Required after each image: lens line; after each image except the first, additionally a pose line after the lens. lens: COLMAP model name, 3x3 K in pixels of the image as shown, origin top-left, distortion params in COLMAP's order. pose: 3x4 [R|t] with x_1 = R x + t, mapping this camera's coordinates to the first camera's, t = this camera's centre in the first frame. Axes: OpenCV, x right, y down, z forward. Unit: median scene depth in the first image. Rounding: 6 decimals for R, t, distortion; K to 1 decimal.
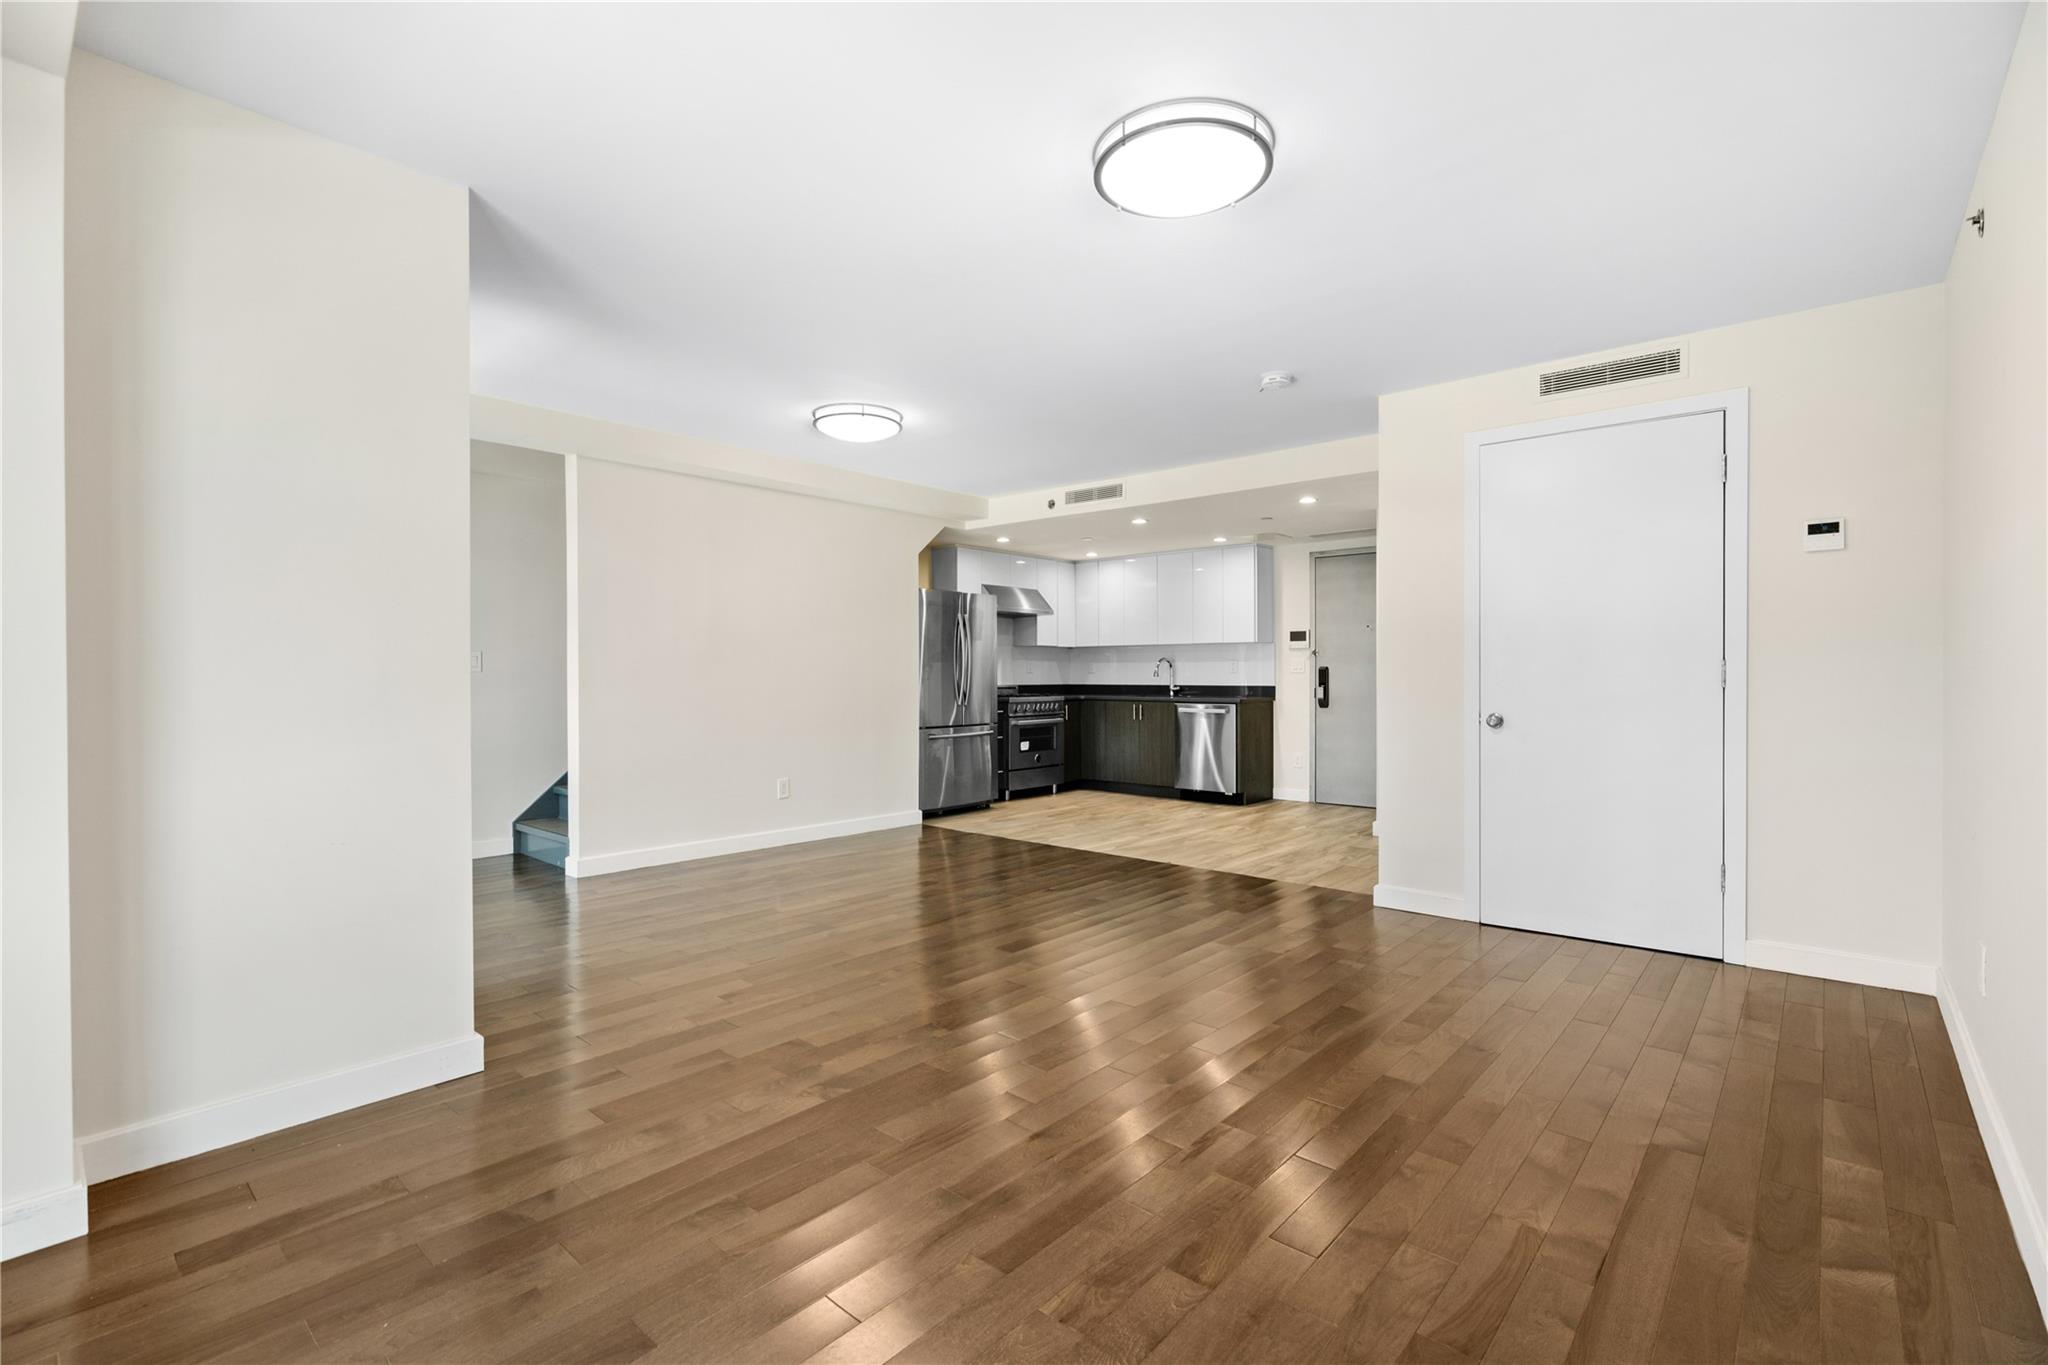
lens RADIAL K [[917.9, 0, 1024.0], [0, 917.9, 682.5], [0, 0, 1]] dist [-0.000690, 0.000809]
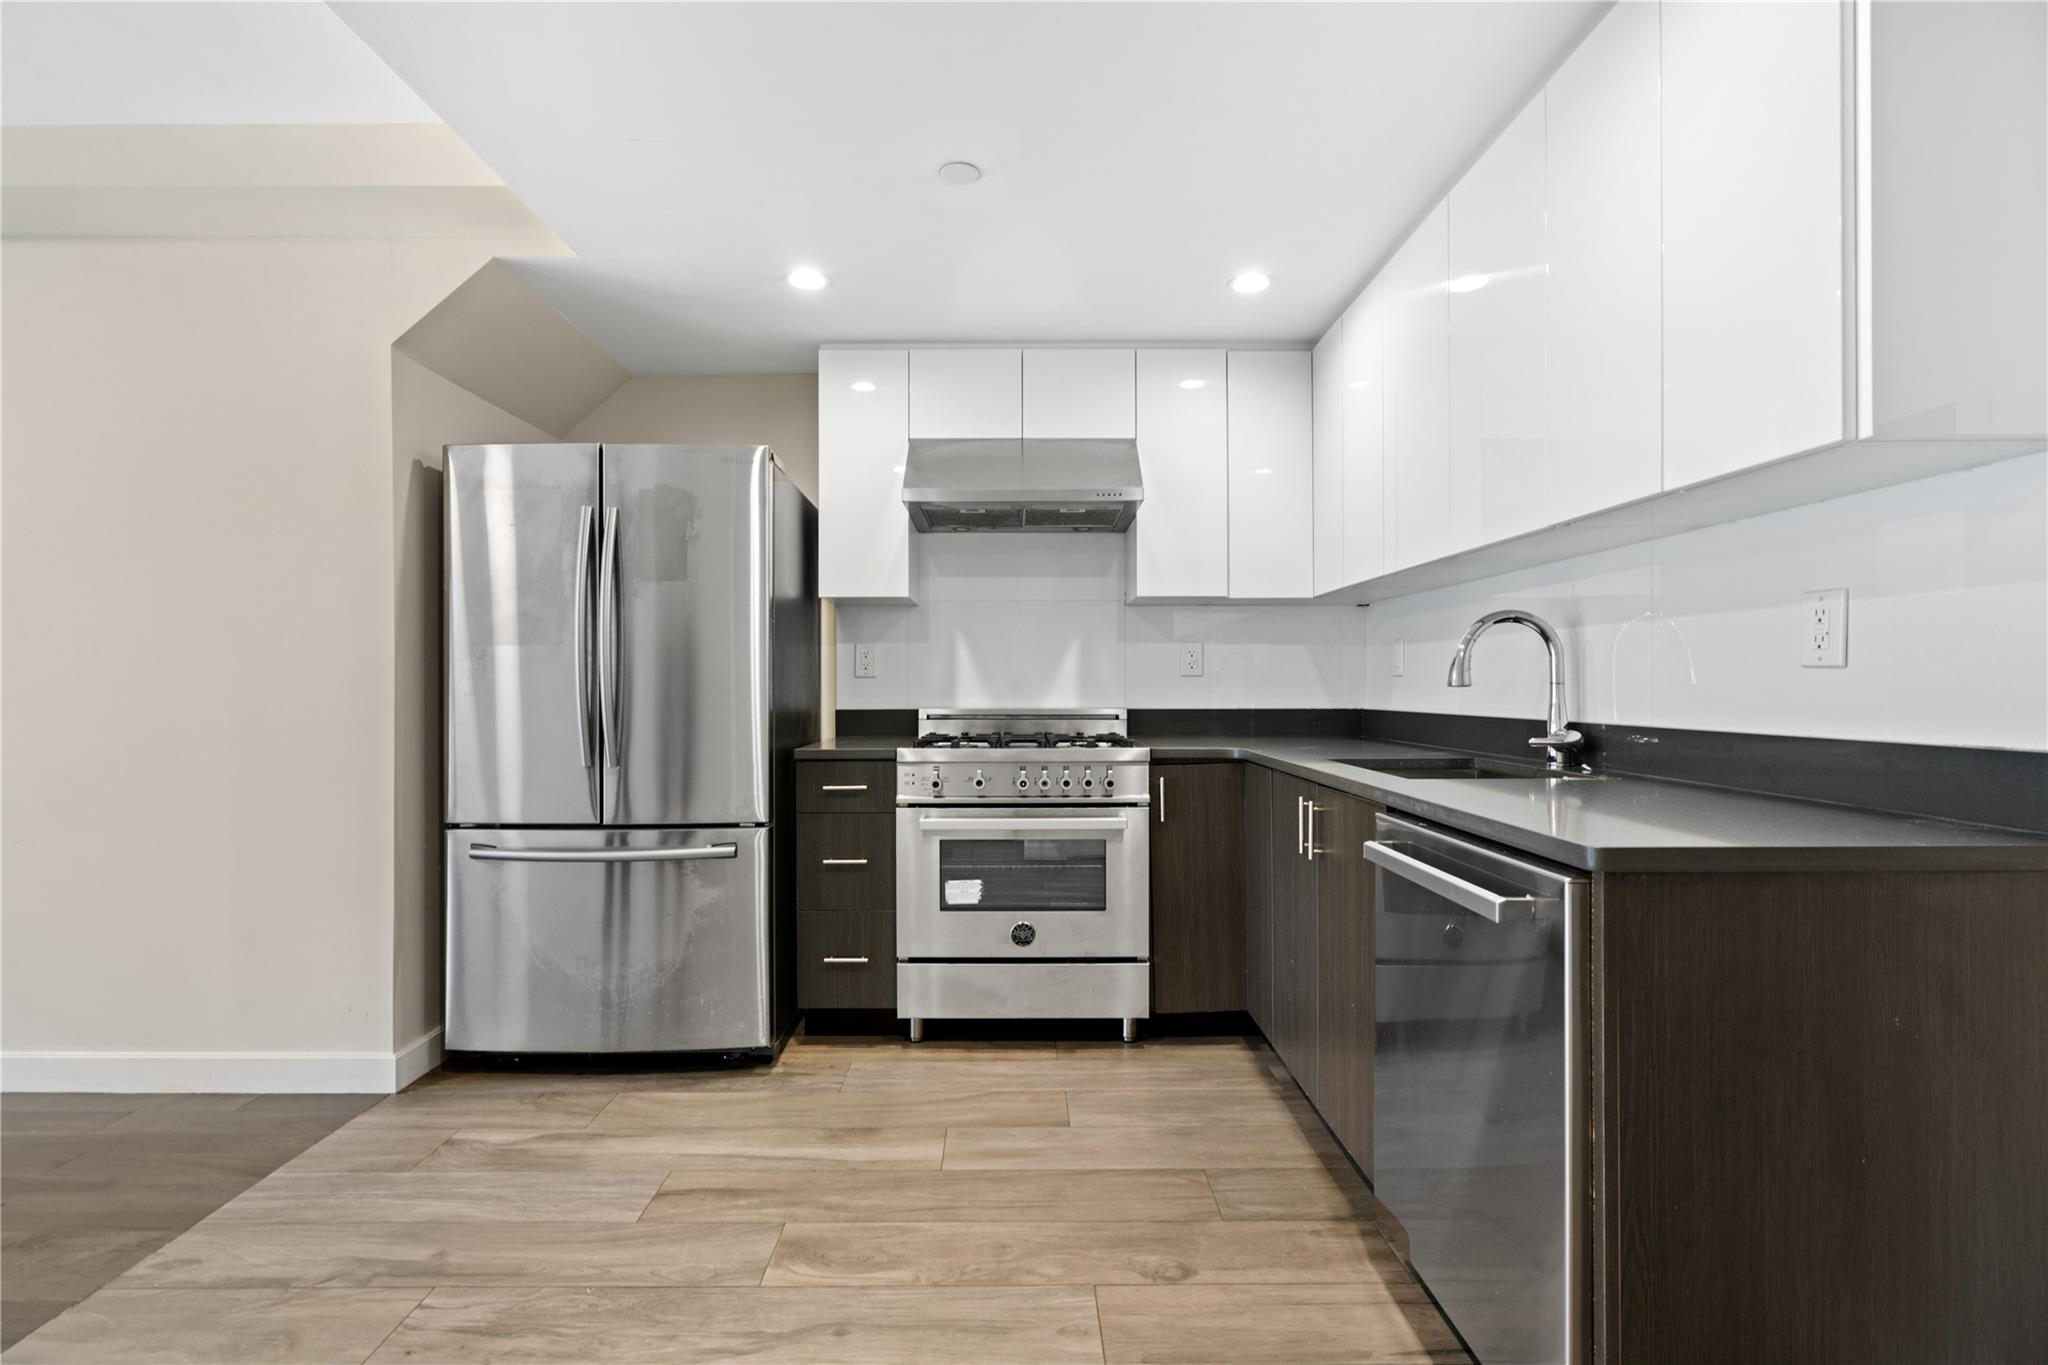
lens RADIAL K [[917.9, 0, 1024.0], [0, 917.9, 682.5], [0, 0, 1]] dist [-0.000690, 0.000809]
pose [[0.661555, -0.004348, -0.749884, 0.266318], [-0.003815, 0.999951, -0.009164, -0.005091], [0.749887, 0.008923, 0.661506, 0.780953]]
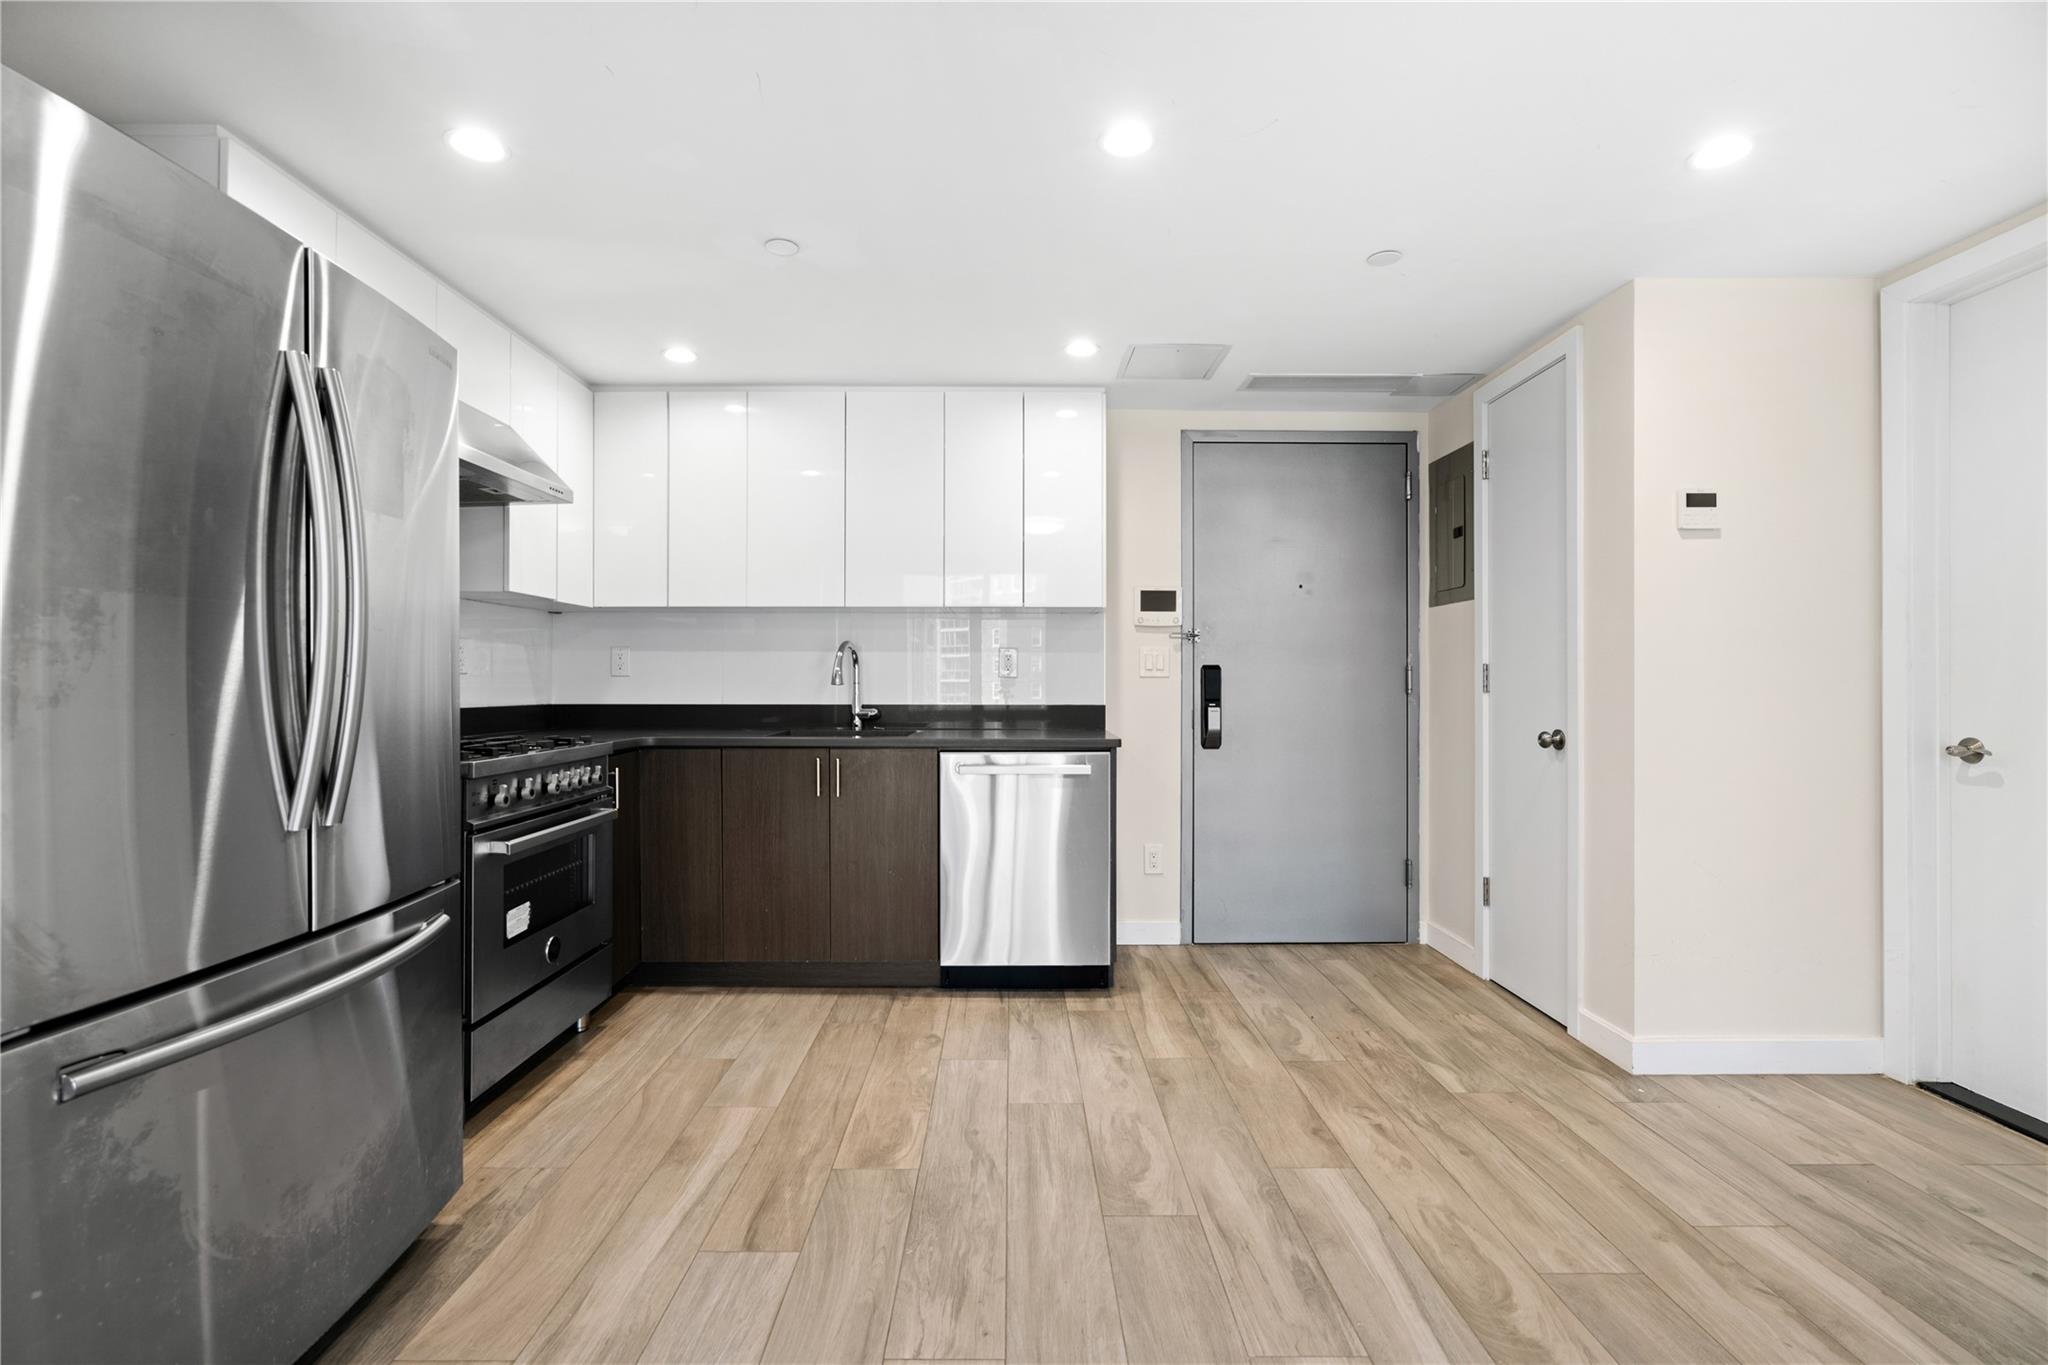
lens RADIAL K [[917.9, 0, 1024.0], [0, 917.9, 682.5], [0, 0, 1]] dist [-0.000690, 0.000809]
pose [[0.744513, 0.005602, 0.667584, -0.073825], [0.002129, 0.999940, -0.010765, -0.002883], [-0.667605, 0.009436, 0.744456, 0.665471]]
